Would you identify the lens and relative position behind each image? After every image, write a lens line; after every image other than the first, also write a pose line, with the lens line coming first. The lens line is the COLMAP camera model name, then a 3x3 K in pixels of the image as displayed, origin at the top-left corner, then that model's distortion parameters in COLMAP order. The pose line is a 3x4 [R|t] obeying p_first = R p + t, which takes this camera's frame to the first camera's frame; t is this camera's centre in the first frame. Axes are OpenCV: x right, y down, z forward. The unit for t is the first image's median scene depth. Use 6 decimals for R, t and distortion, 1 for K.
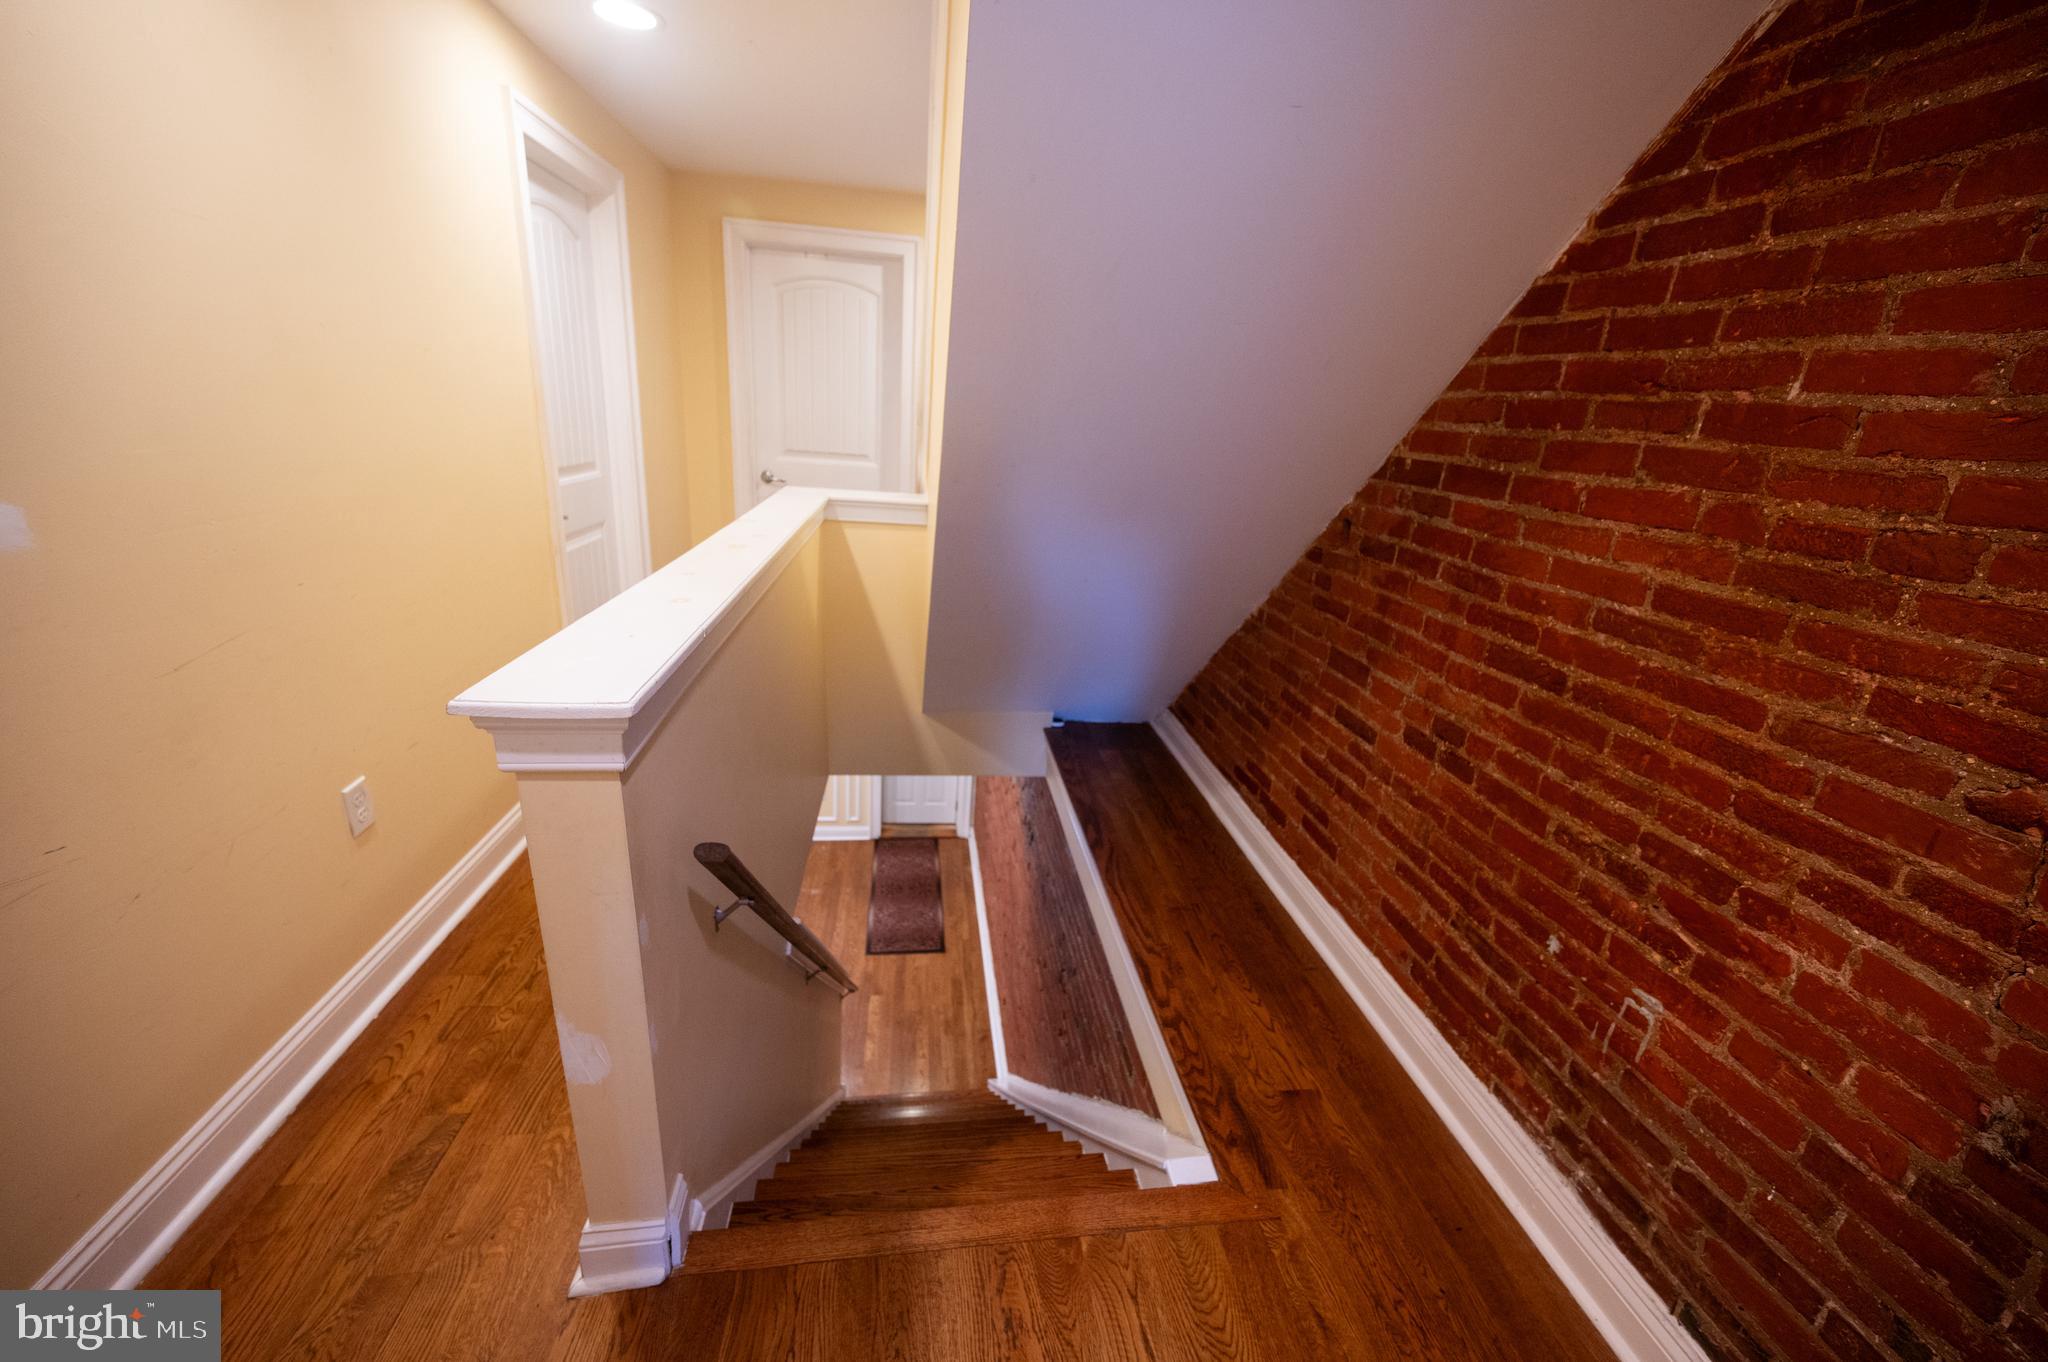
lens RADIAL K [[809.4, 0, 1030.3], [0, 809.4, 684.0], [0, 0, 1]] dist [-0.000412, 0.000021]
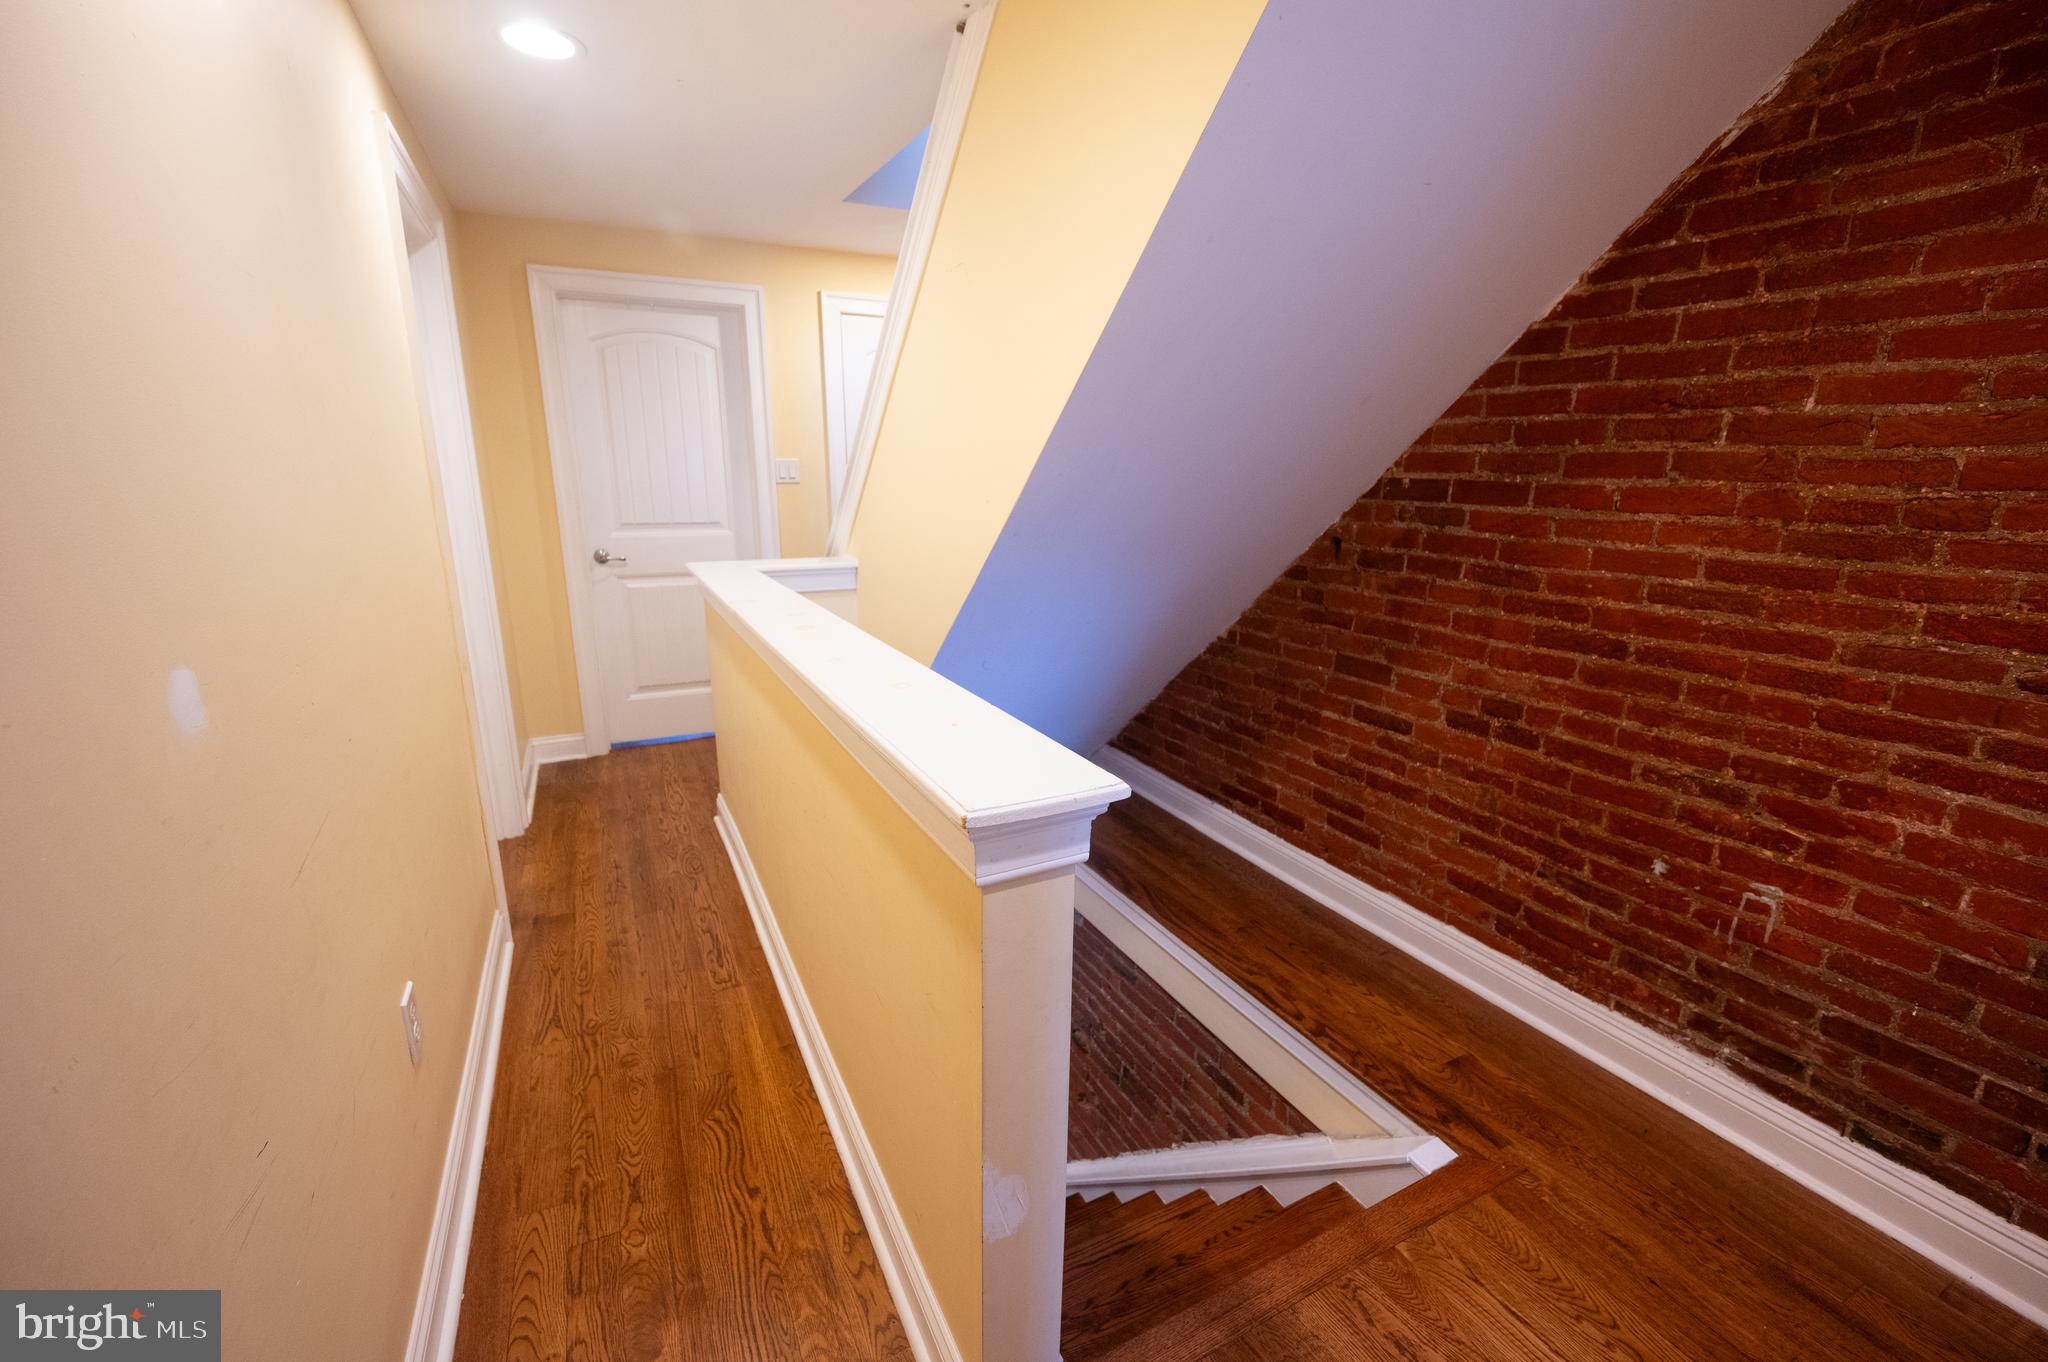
lens RADIAL K [[850.9, 0, 1034.7], [0, 850.9, 685.8], [0, 0, 1]] dist [0.000249, -0.000073]
pose [[0.943358, -0.142666, 0.299536, -0.630311], [0.160508, 0.986389, -0.035695, -0.049488], [-0.290366, 0.081751, 0.953417, 0.058256]]
